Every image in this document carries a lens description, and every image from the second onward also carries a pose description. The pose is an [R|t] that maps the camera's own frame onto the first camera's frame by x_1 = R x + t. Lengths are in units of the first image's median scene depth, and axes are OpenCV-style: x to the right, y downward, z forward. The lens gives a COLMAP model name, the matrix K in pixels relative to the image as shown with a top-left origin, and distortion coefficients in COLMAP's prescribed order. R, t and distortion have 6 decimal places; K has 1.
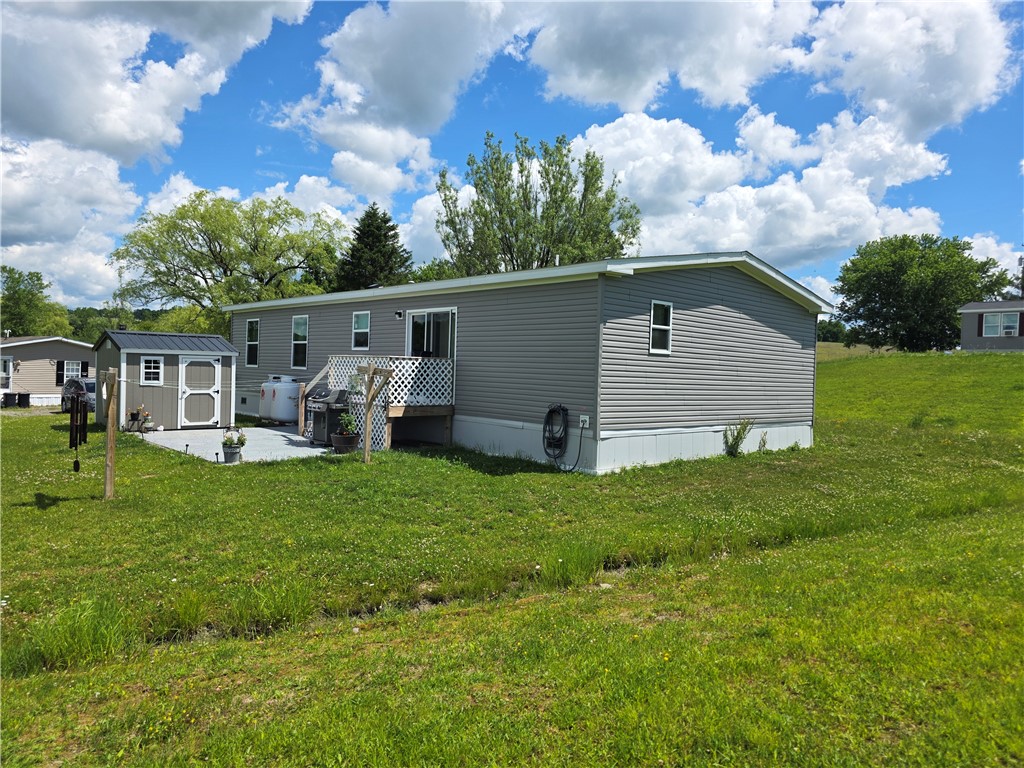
lens RADIAL K [[670.1, 0, 529.4], [0, 670.1, 379.1], [0, 0, 1]] dist [0.088955, -0.106433]
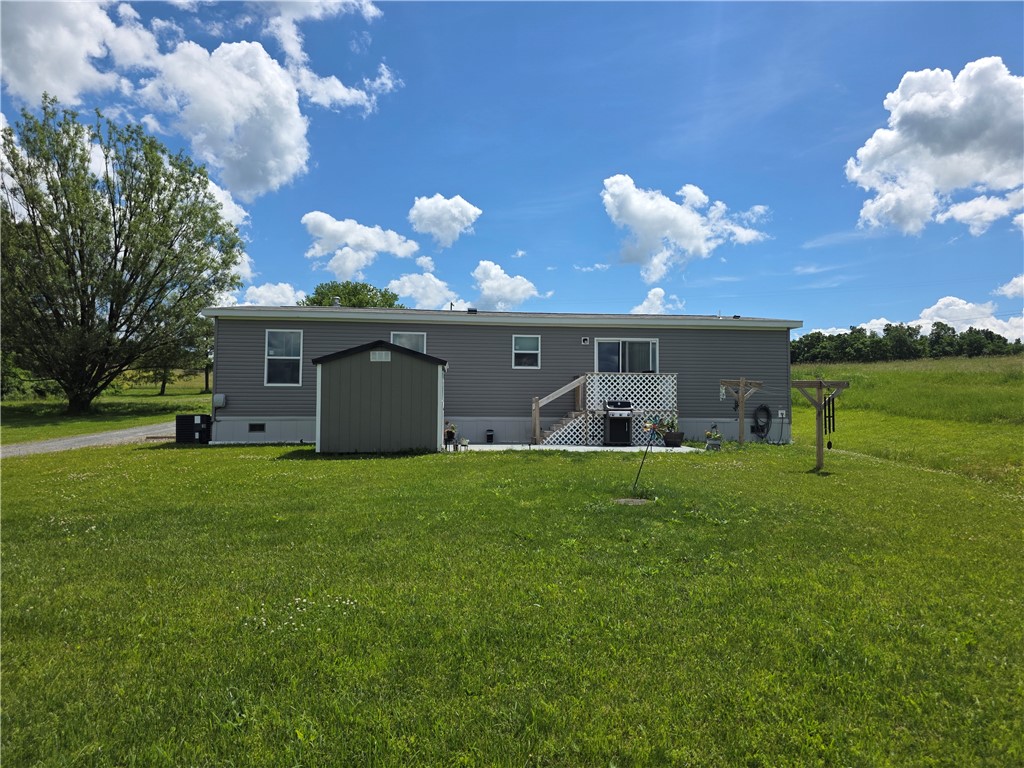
lens RADIAL K [[670.1, 0, 529.4], [0, 670.1, 379.1], [0, 0, 1]] dist [0.088955, -0.106433]
pose [[0.621857, 0.009017, 0.783079, -1.159526], [0.024227, 0.999234, -0.030745, 0.009058], [-0.782756, 0.038091, 0.621162, 0.312649]]
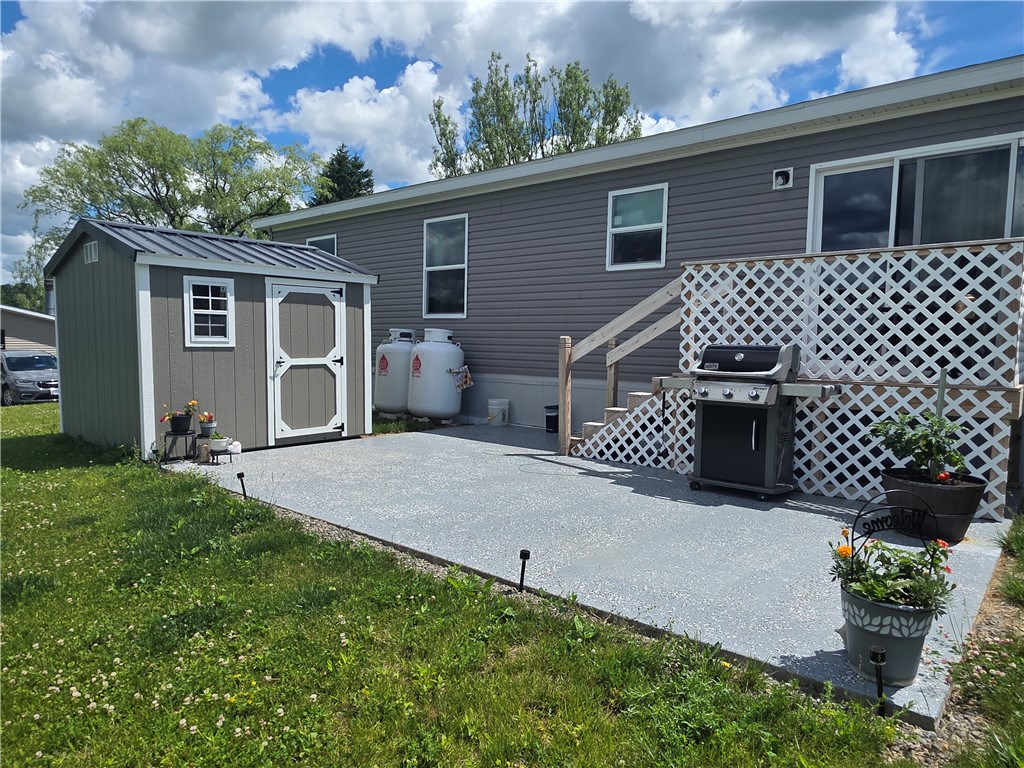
lens RADIAL K [[640.3, 0, 528.1], [0, 640.3, 391.7], [0, 0, 1]] dist [0.002457, 0.002072]
pose [[0.992798, -0.025423, 0.117073, -0.395640], [0.017719, 0.997637, 0.066383, 0.013268], [-0.118484, -0.063831, 0.990902, 0.568043]]
